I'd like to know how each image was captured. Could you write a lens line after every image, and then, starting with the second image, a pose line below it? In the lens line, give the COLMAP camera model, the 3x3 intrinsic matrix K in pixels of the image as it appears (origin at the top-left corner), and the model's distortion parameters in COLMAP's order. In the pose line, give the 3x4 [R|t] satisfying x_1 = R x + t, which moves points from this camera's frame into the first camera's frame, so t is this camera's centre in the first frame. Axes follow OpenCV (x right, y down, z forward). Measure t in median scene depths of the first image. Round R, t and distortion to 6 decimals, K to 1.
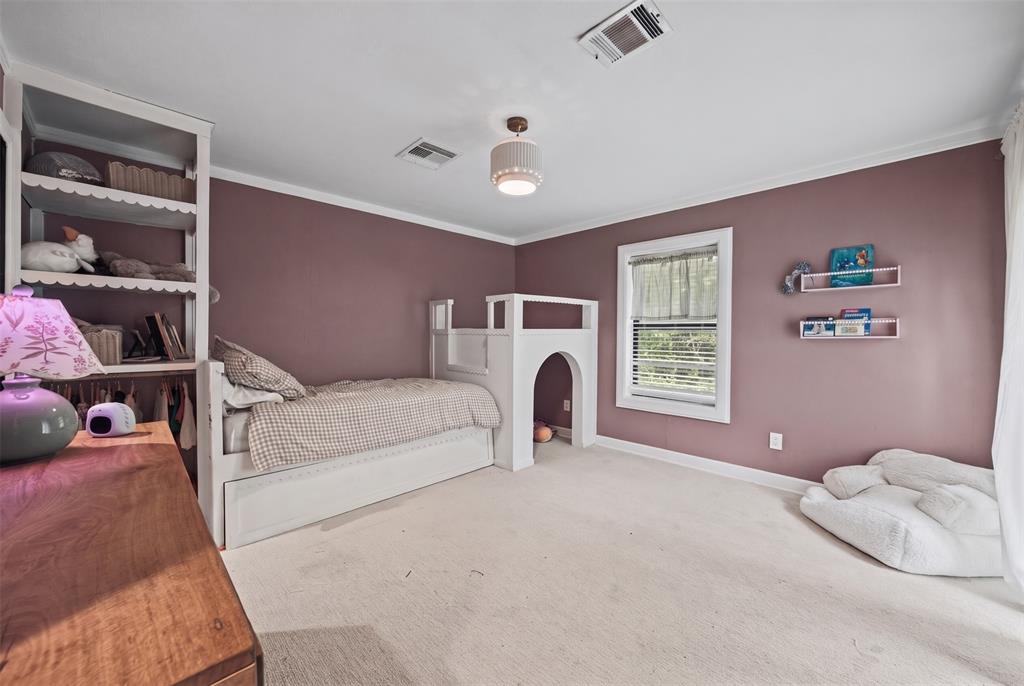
lens RADIAL K [[382.5, 0, 512.0], [0, 382.5, 343.0], [0, 0, 1]] dist [-0.000056, 0.000025]
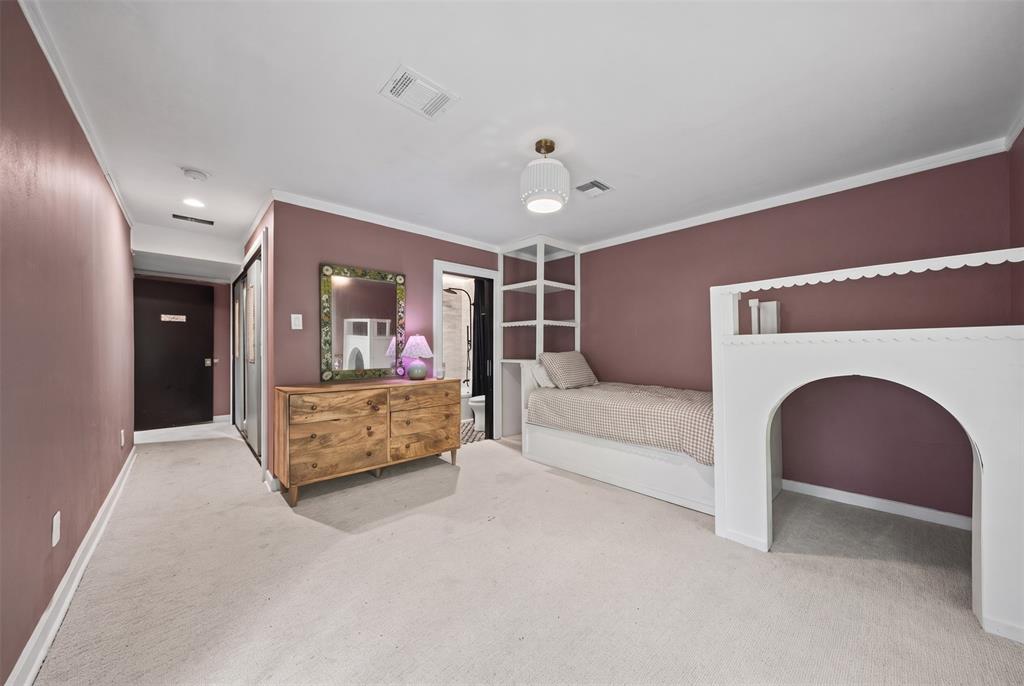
lens RADIAL K [[351.9, 0, 517.1], [0, 351.9, 349.2], [0, 0, 1]] dist [-0.010812, 0.000010]
pose [[-0.027011, -0.008323, -0.999600, 0.758266], [-0.027054, 0.999605, -0.007592, 0.009253], [0.999269, 0.026838, -0.027226, 0.733799]]
